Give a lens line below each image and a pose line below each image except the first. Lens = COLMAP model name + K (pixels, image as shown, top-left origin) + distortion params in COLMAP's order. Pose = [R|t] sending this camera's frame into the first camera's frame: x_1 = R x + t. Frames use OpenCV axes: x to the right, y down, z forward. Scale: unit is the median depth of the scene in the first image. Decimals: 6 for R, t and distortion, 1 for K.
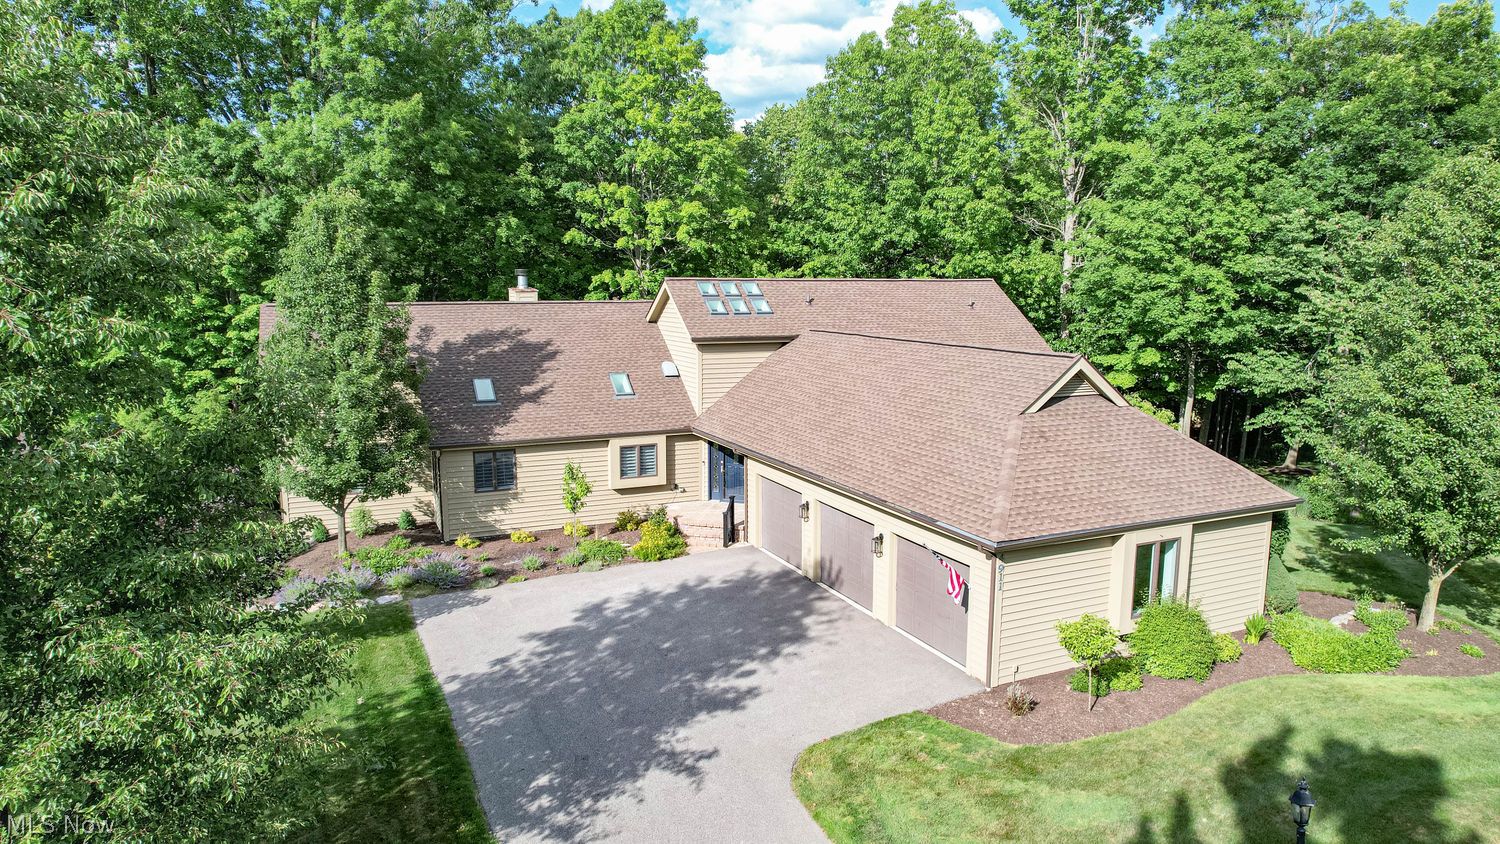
lens RADIAL K [[952.4, 0, 753.9], [0, 952.4, 424.2], [0, 0, 1]] dist [-0.056208, 0.046939]
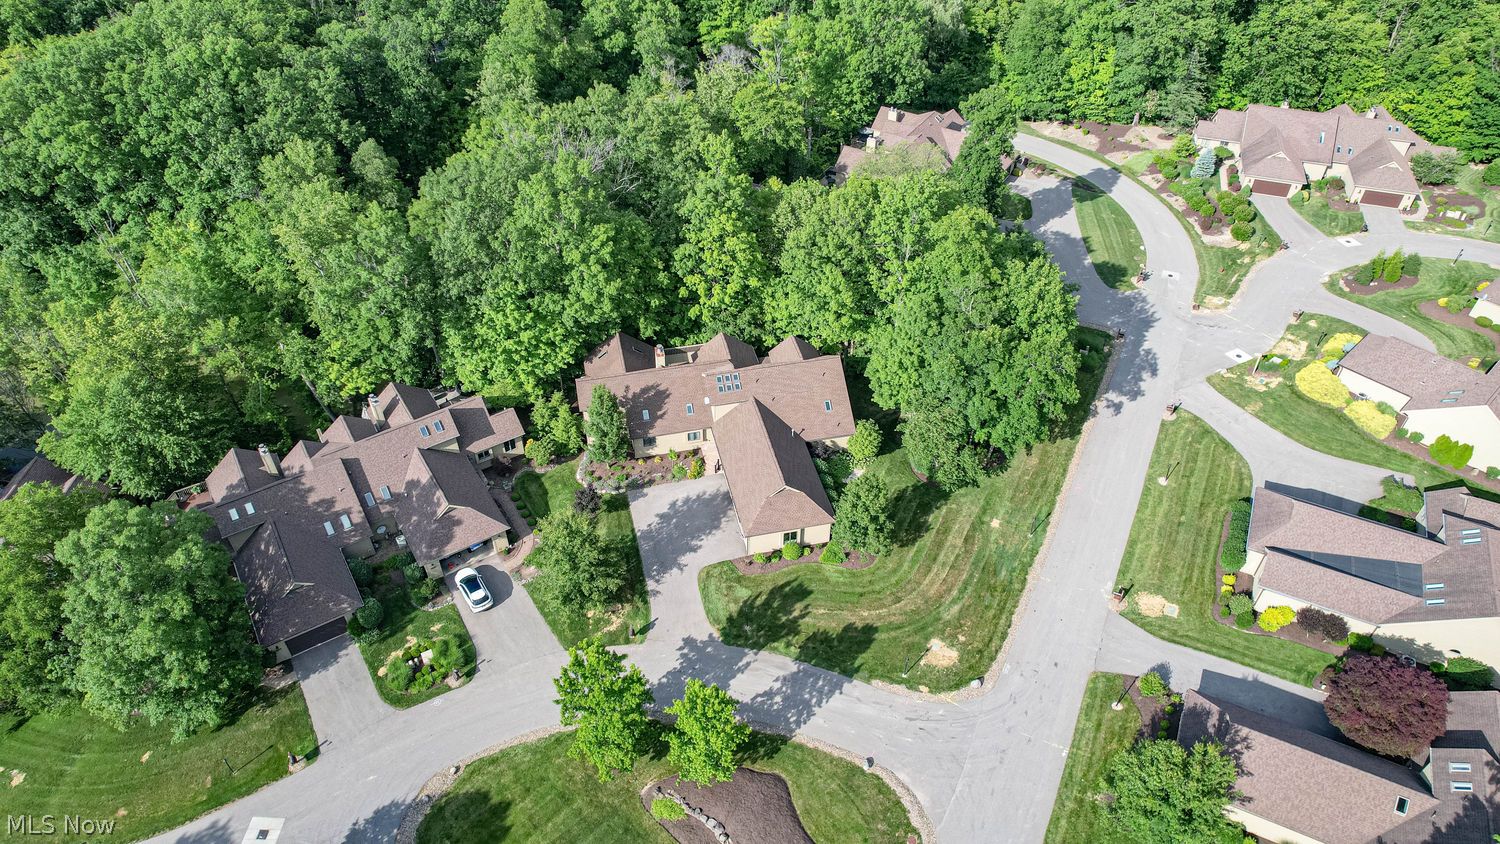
lens RADIAL K [[952.4, 0, 761.2], [0, 952.4, 417.6], [0, 0, 1]] dist [-0.056208, 0.046939]
pose [[0.979976, 0.130953, -0.149992, 0.631947], [-0.031665, 0.846209, 0.531910, -1.912365], [0.196580, -0.516510, 0.833411, -1.748477]]
